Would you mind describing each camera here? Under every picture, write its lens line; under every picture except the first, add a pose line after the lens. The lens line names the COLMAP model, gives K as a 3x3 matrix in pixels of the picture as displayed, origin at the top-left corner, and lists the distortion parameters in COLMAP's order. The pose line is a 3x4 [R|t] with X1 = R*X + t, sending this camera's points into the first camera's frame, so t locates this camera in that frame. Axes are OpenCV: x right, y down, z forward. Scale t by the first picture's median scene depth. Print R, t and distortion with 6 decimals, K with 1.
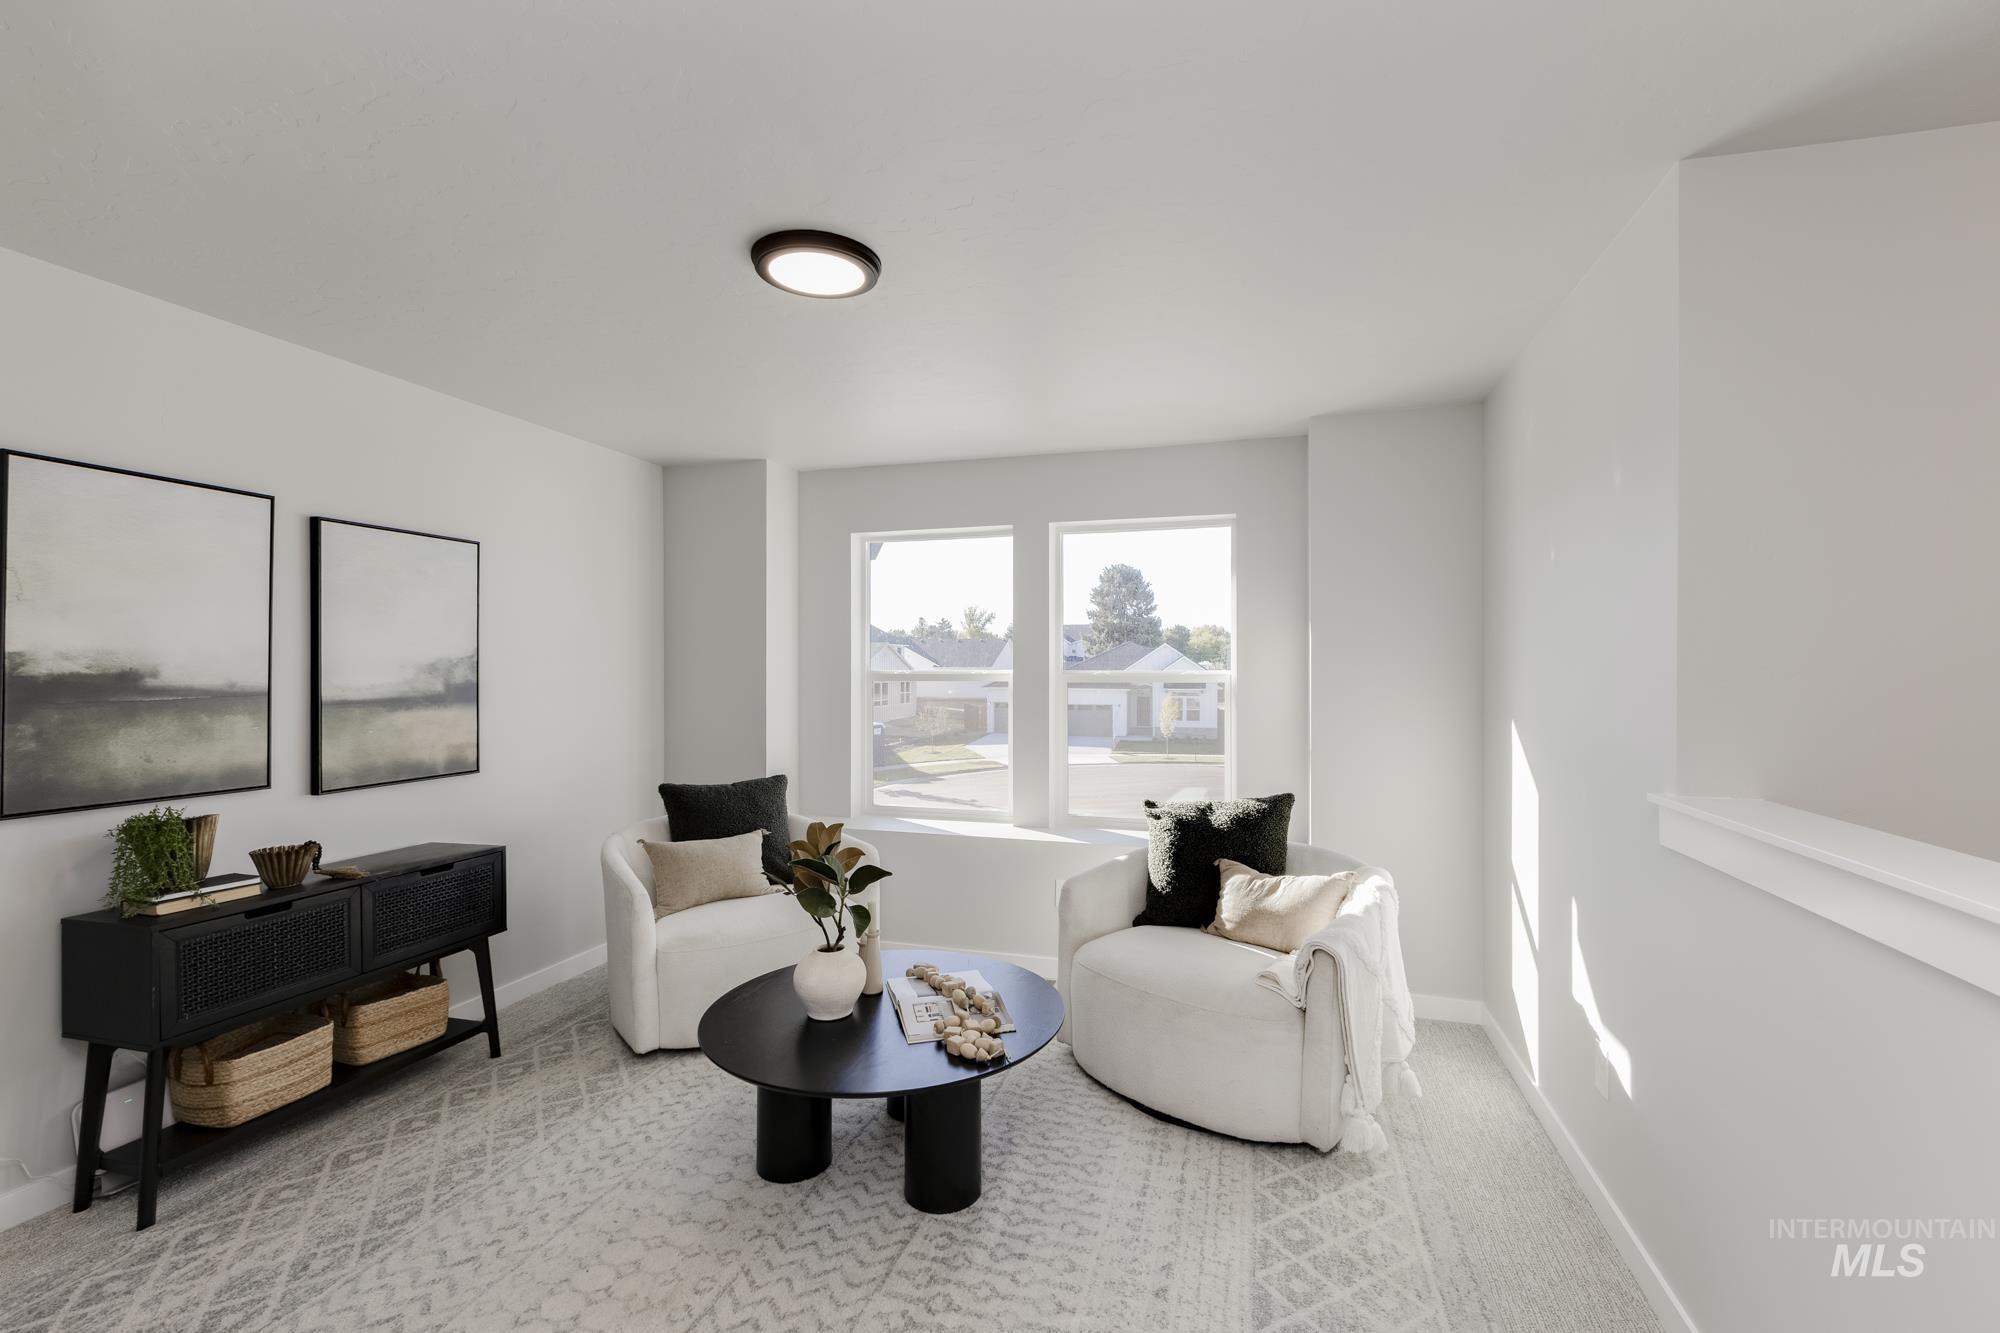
lens RADIAL K [[864.2, 0, 1000.0], [0, 864.2, 666.5], [0, 0, 1]] dist [0.008681, 0.000097]
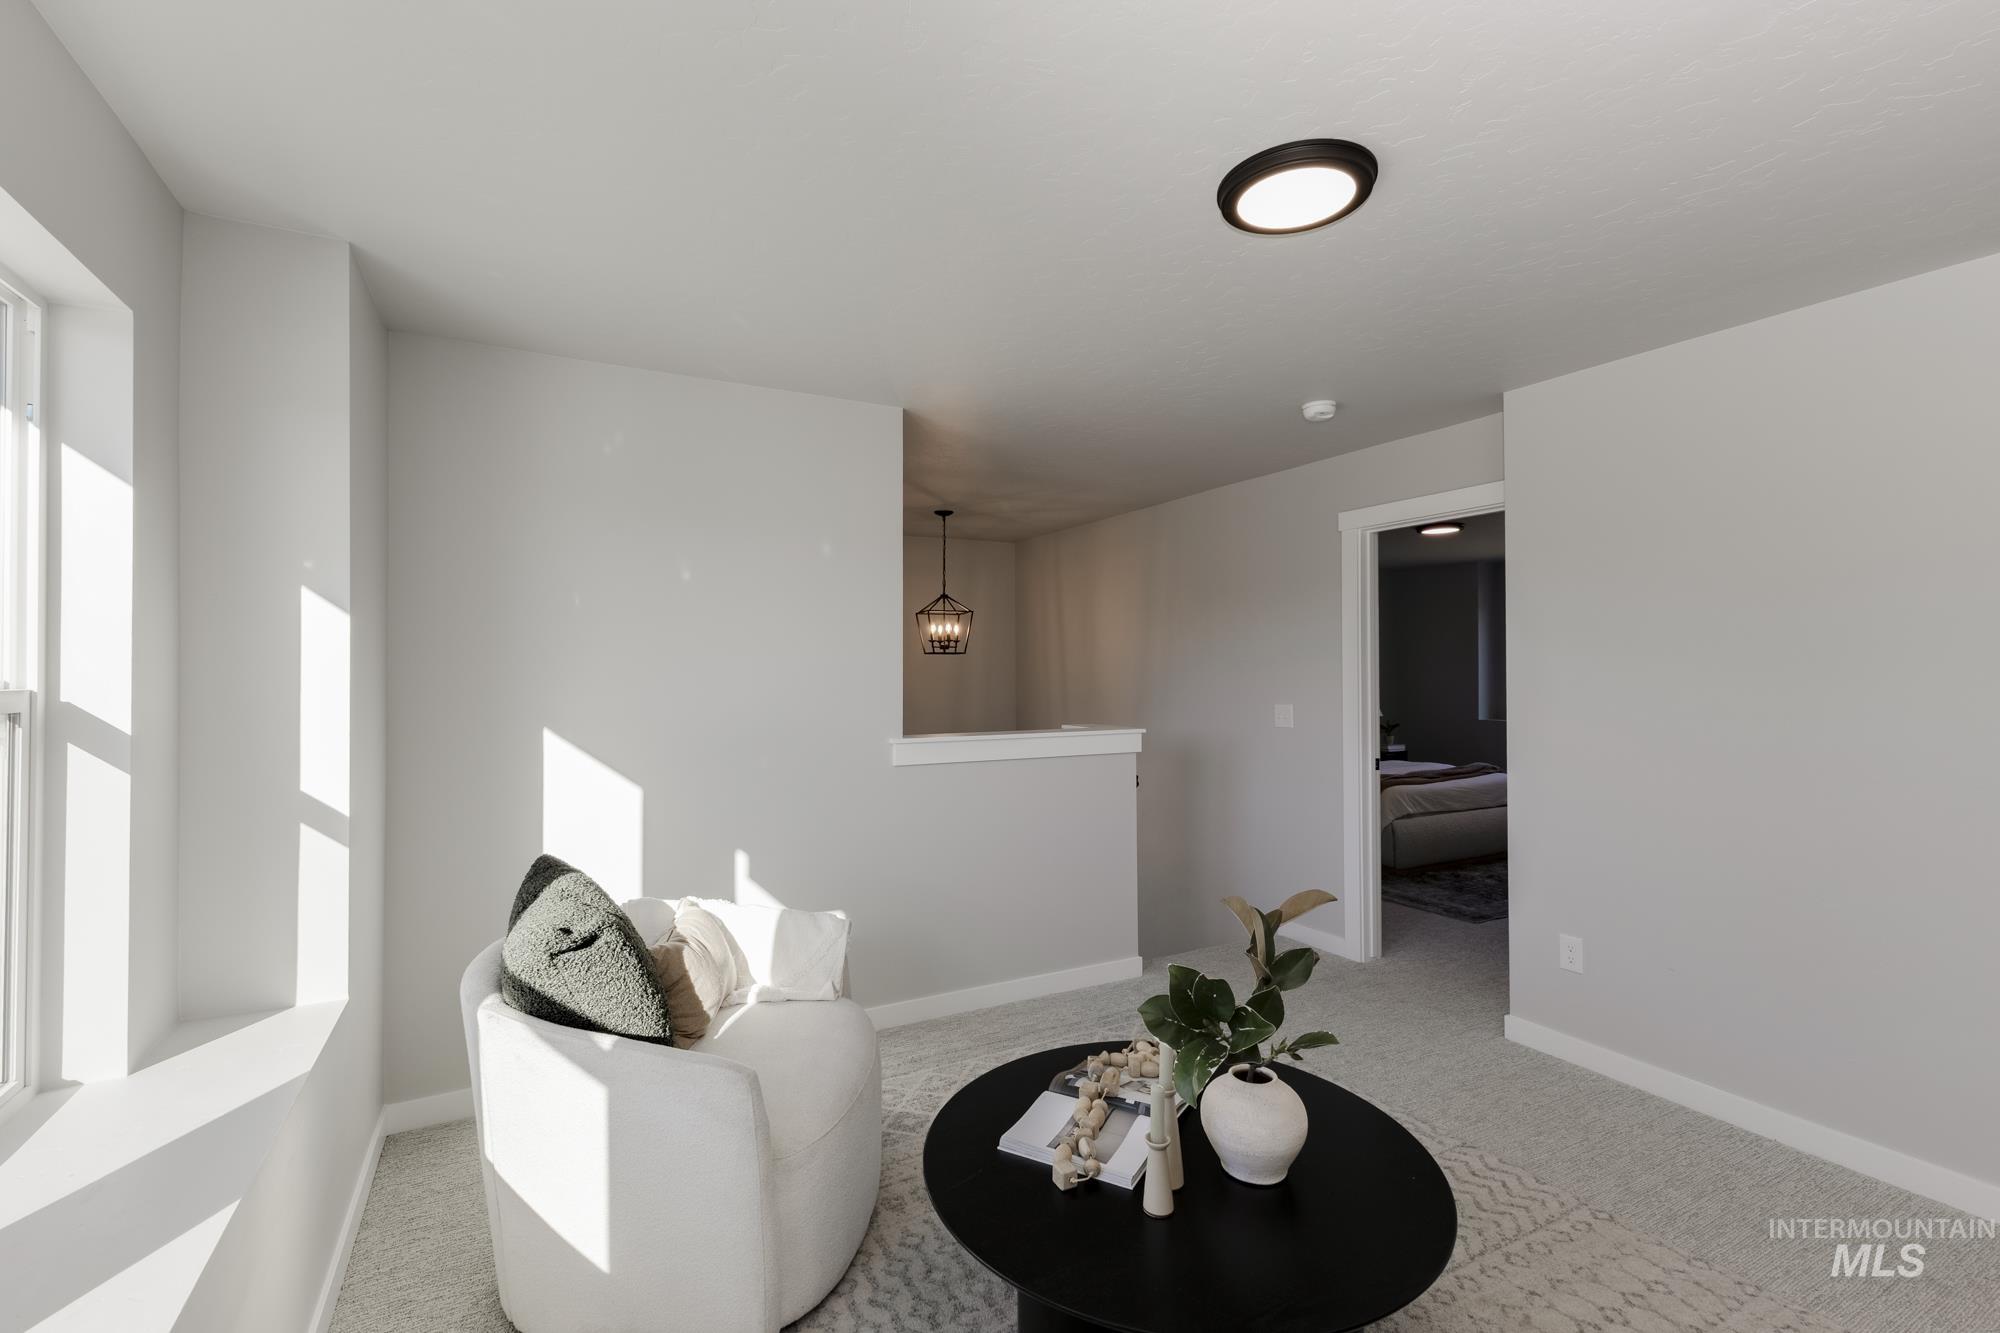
lens RADIAL K [[869.8, 0, 1000.0], [0, 869.8, 666.5], [0, 0, 1]] dist [0.000591, -0.000180]
pose [[-0.712613, 0.009223, 0.701497, -0.566788], [0.009264, 0.999950, -0.003736, 0.005393], [-0.701496, 0.003836, -0.712663, 1.752760]]
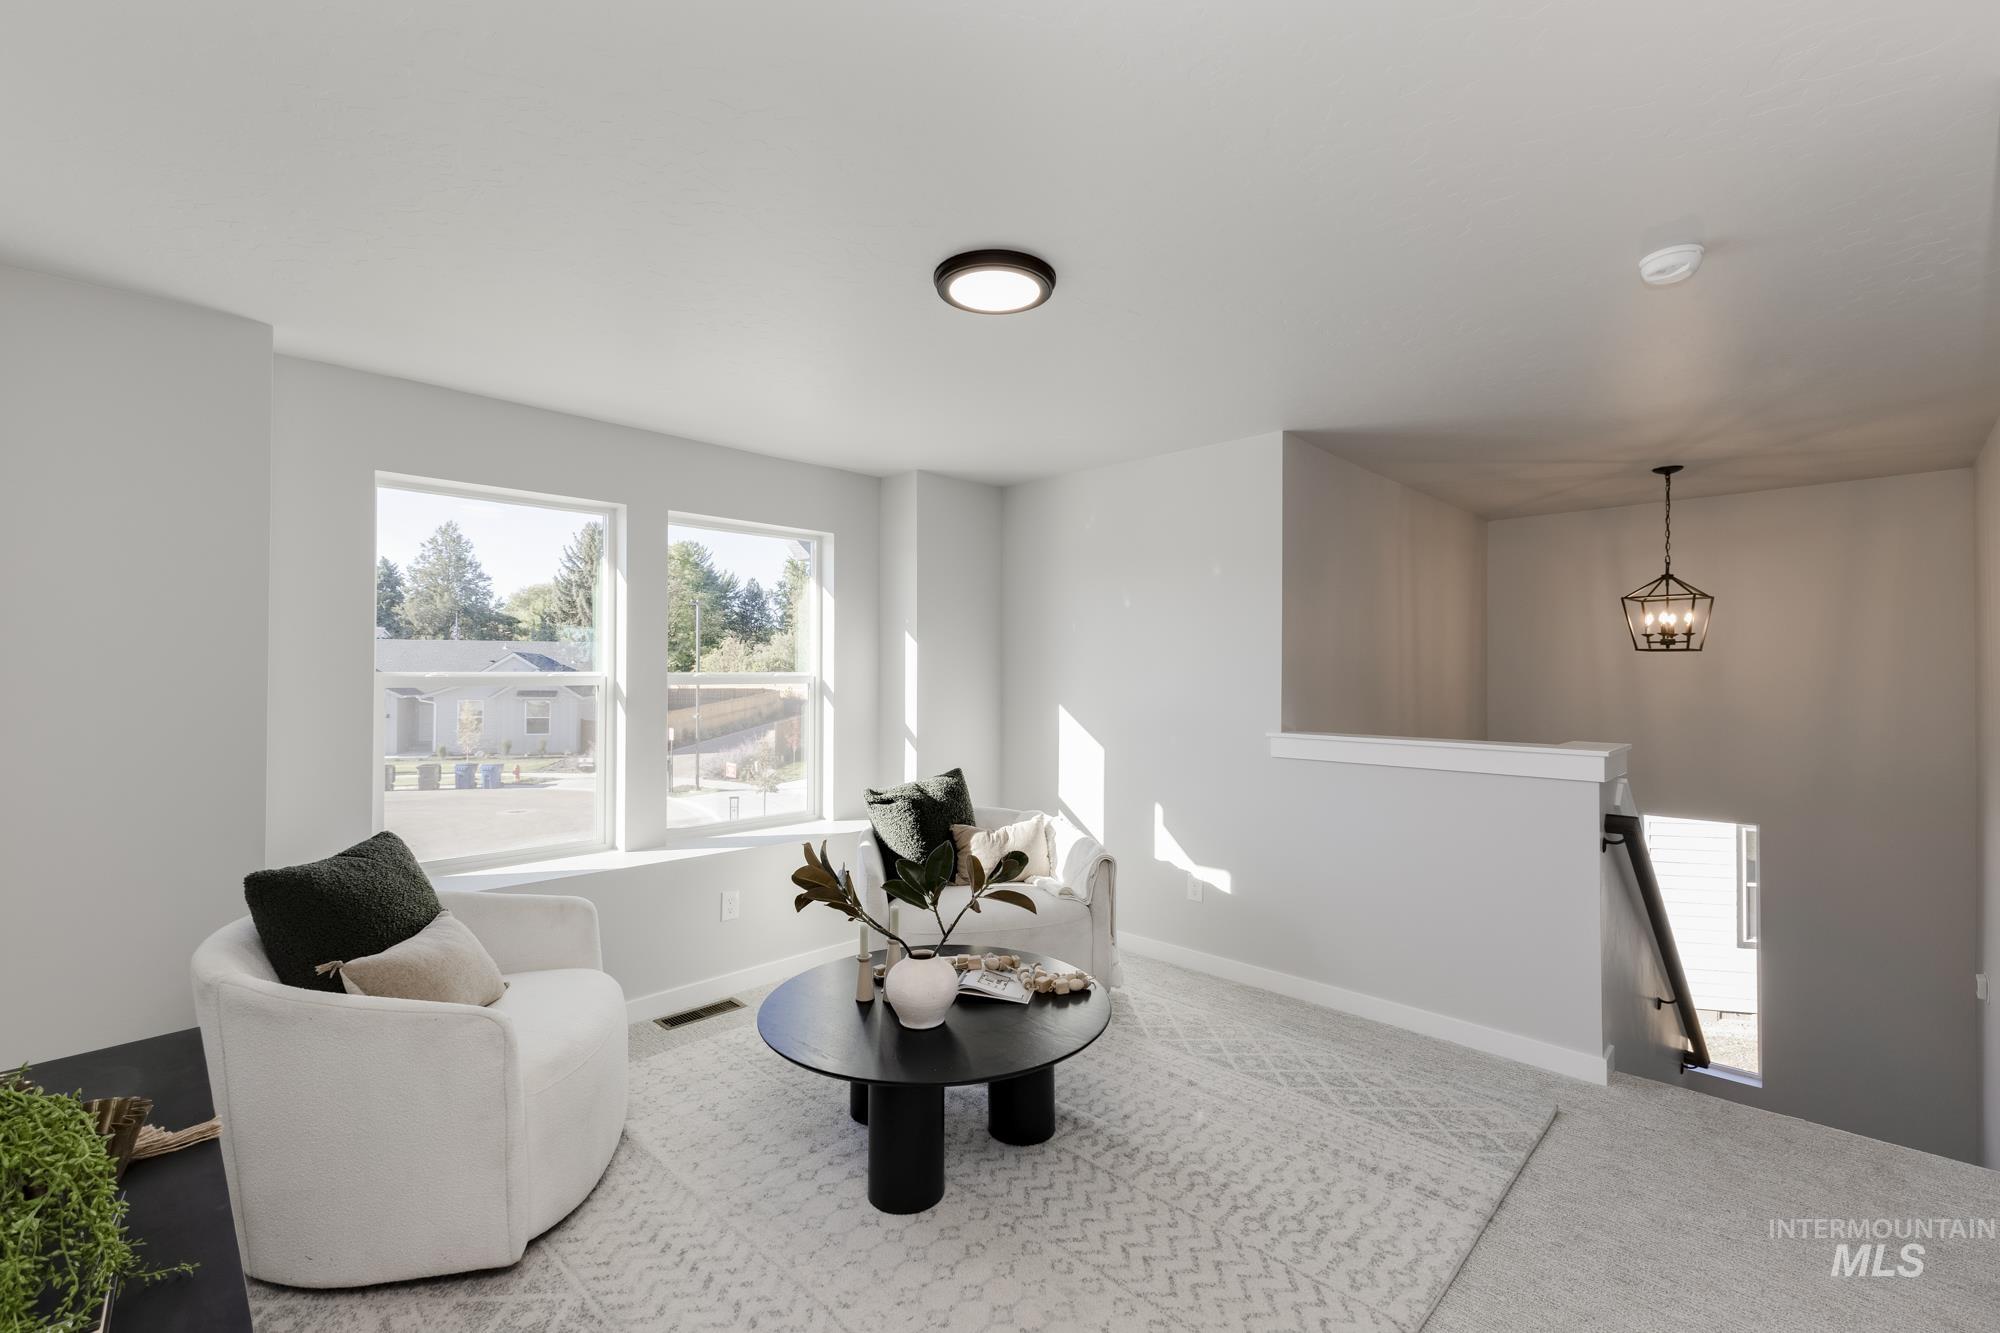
lens RADIAL K [[869.8, 0, 1000.0], [0, 869.8, 666.5], [0, 0, 1]] dist [0.000591, -0.000180]
pose [[0.456205, 0.009740, 0.889822, -1.107997], [0.000239, 0.999939, -0.011068, 0.014738], [-0.889875, 0.005262, 0.456174, 0.510256]]
